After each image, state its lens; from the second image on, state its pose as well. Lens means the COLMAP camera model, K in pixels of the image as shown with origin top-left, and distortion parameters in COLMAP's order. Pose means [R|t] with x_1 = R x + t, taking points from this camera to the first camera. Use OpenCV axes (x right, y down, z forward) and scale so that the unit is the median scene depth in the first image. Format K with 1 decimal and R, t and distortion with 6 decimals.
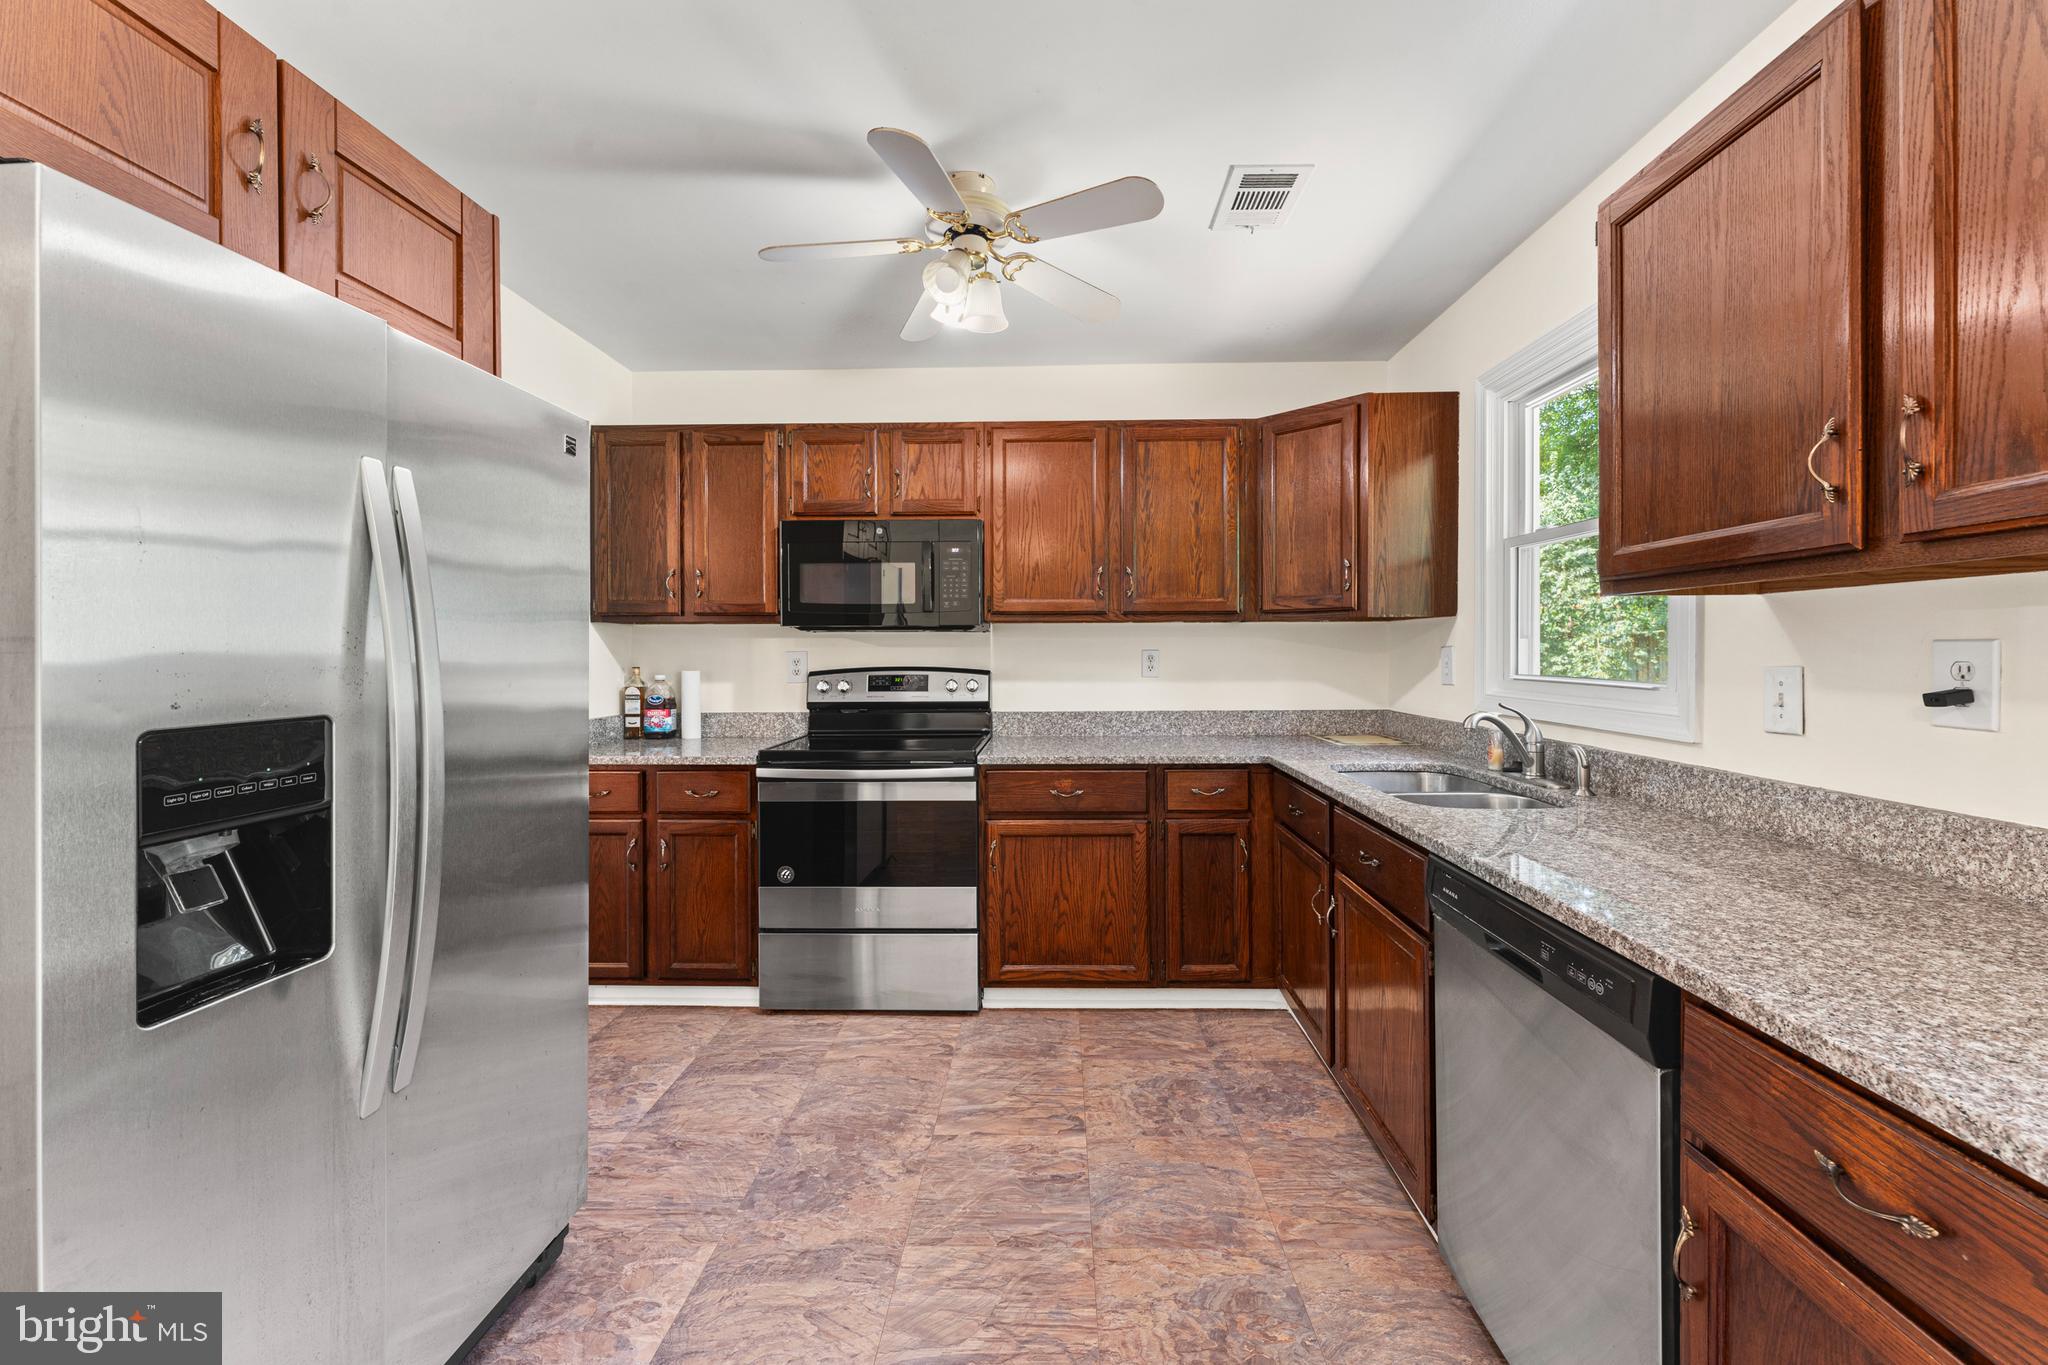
lens RADIAL K [[824.0, 0, 1036.8], [0, 824.0, 651.3], [0, 0, 1]] dist [0.001292, 0.000114]
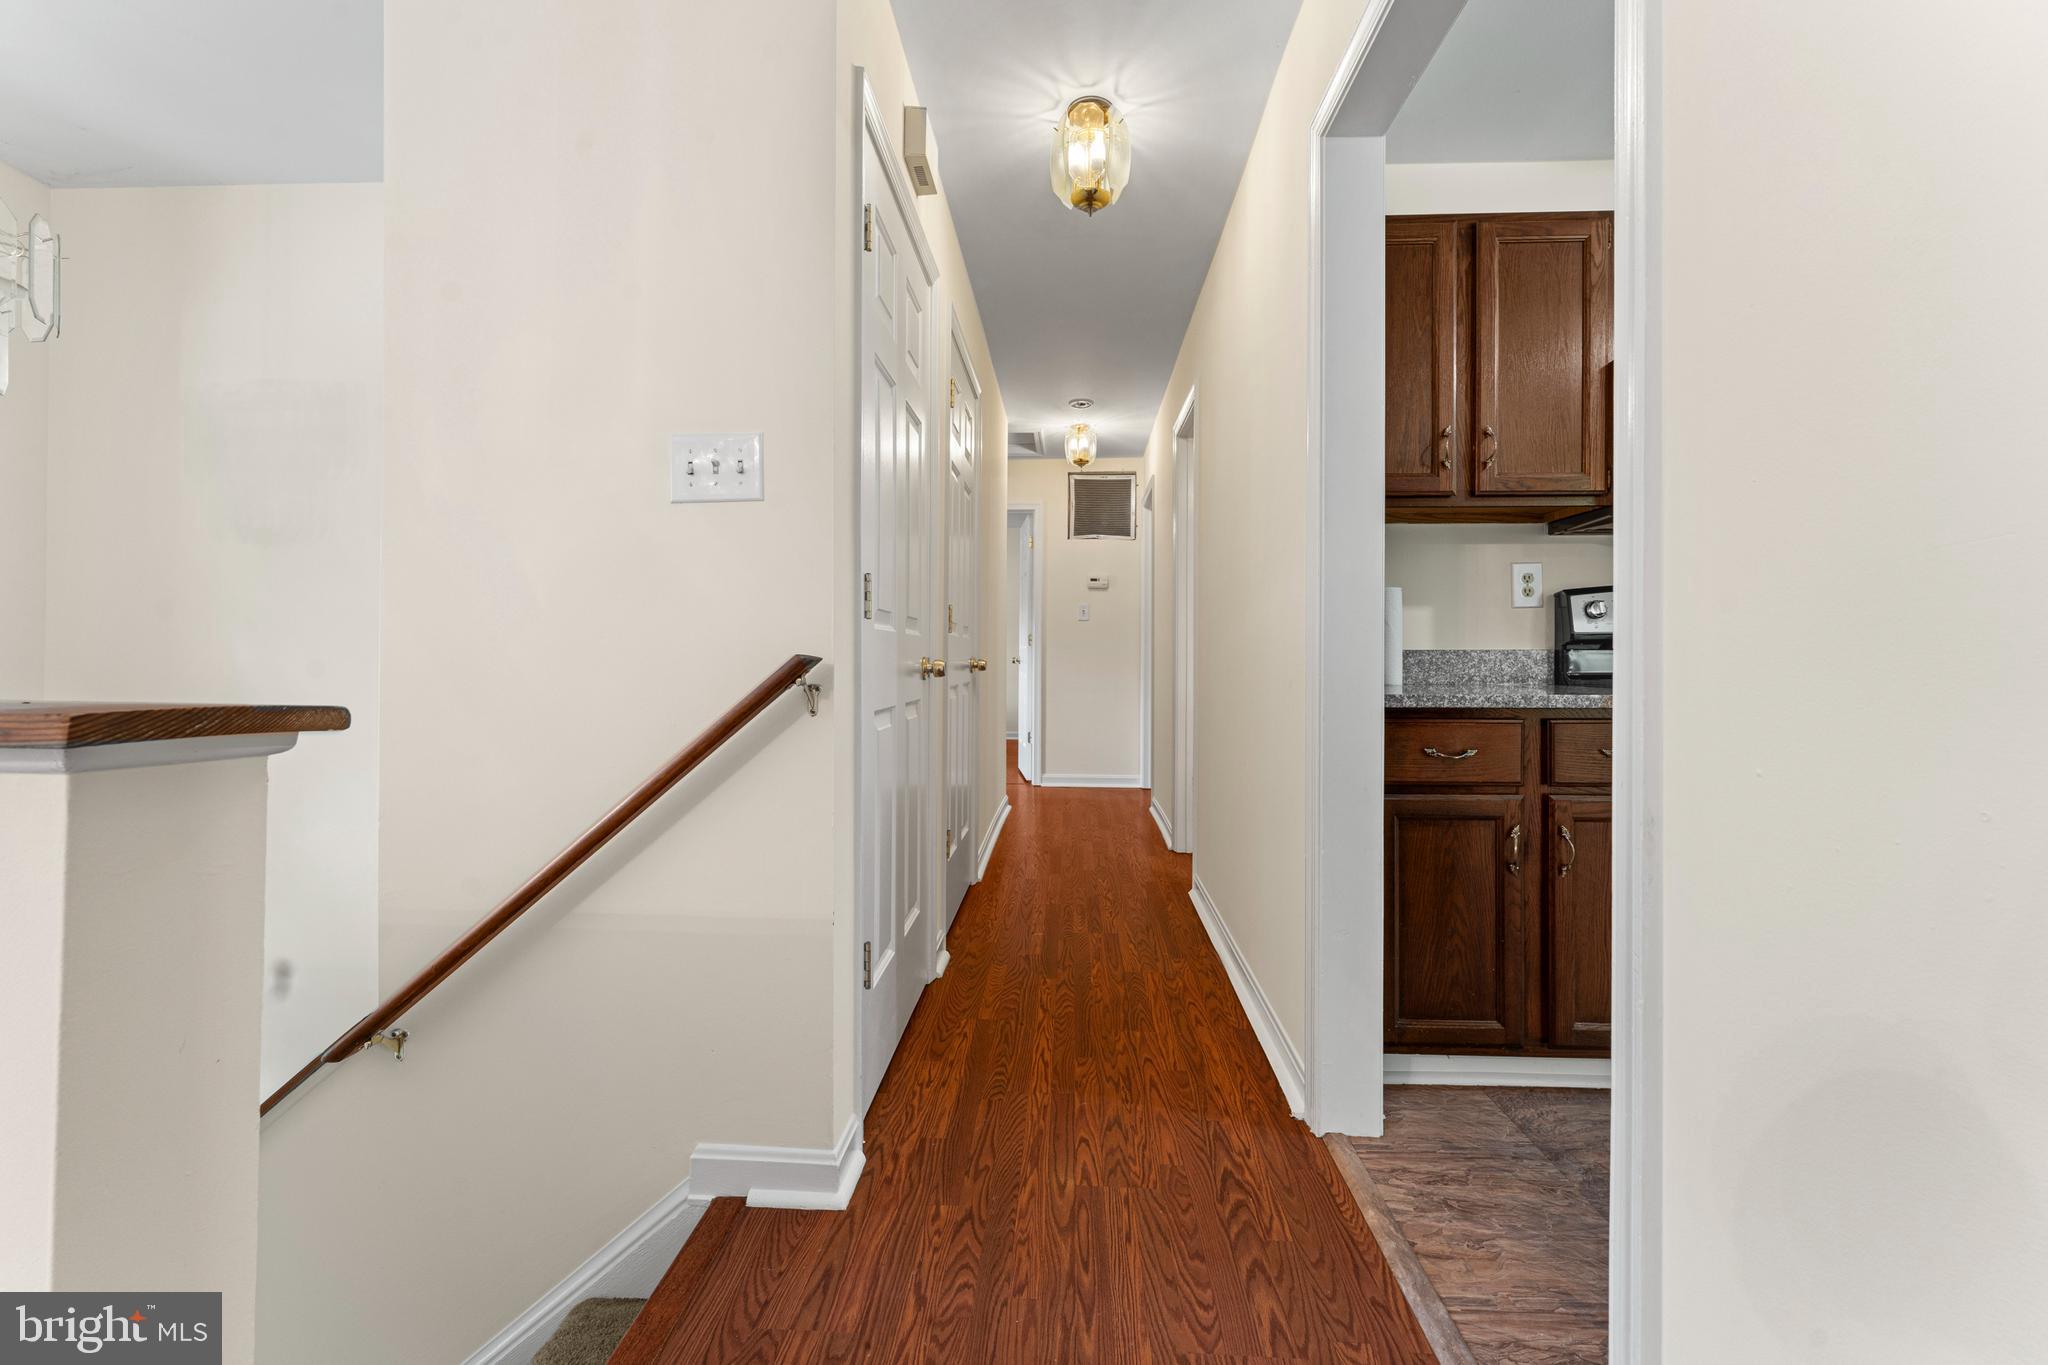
lens RADIAL K [[824.0, 0, 1036.8], [0, 824.0, 651.3], [0, 0, 1]] dist [0.001292, 0.000114]
pose [[0.999851, 0.005870, -0.016263, -0.858308], [-0.005980, 0.999960, -0.006699, 0.101342], [0.016223, 0.006795, 0.999845, 0.362871]]
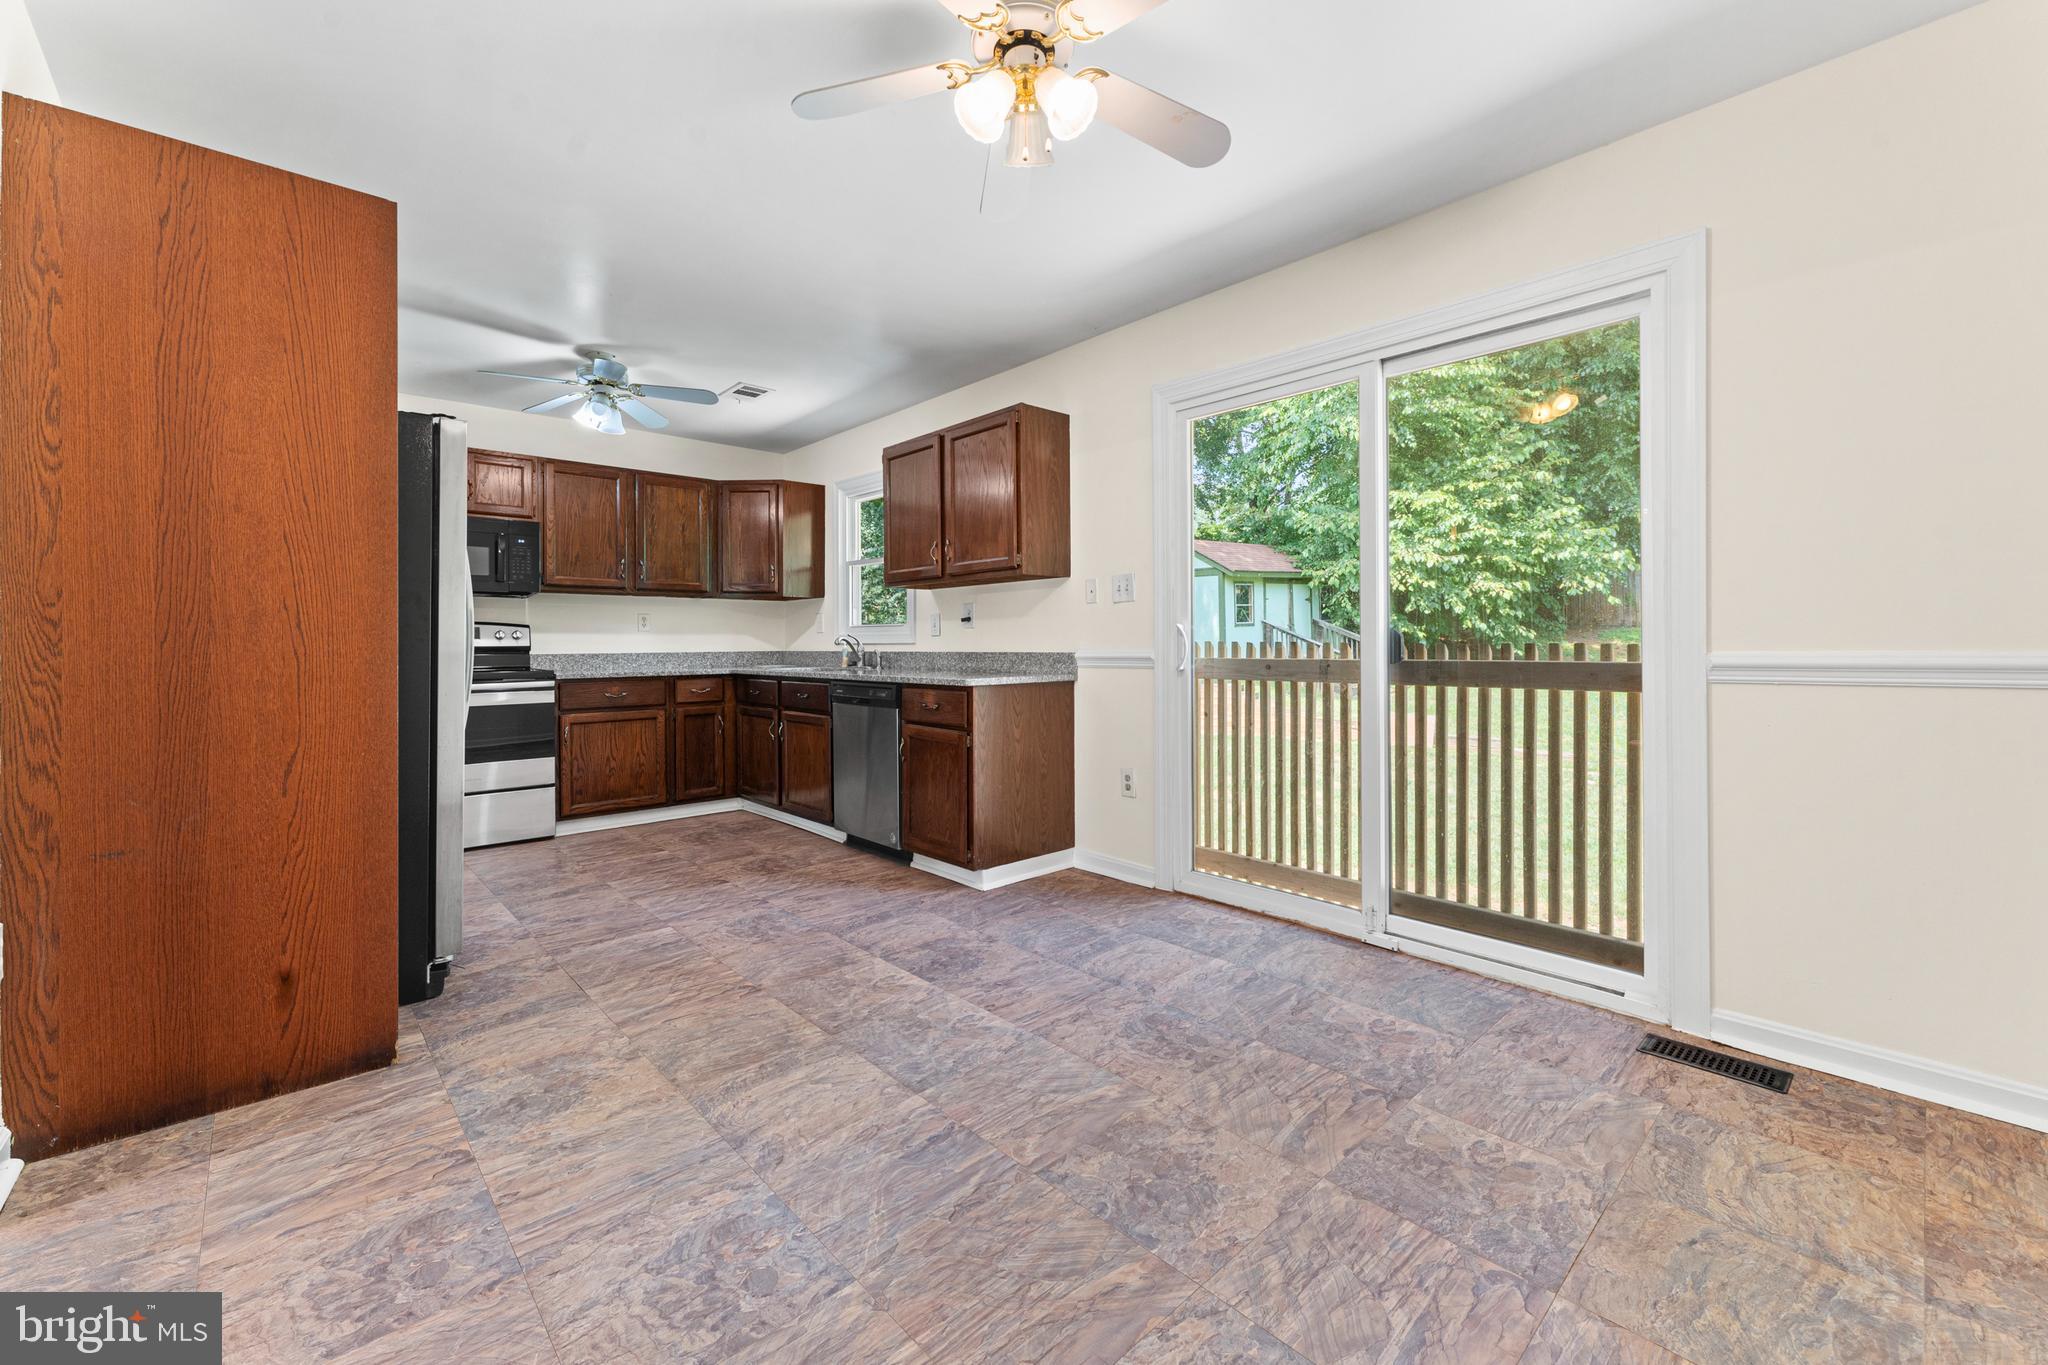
lens RADIAL K [[824.0, 0, 1036.8], [0, 824.0, 651.3], [0, 0, 1]] dist [0.001292, 0.000114]
pose [[0.713629, -0.007719, 0.700481, -0.517974], [0.004480, 0.999969, 0.006455, 0.076599], [-0.700509, -0.001469, 0.713642, -0.775599]]
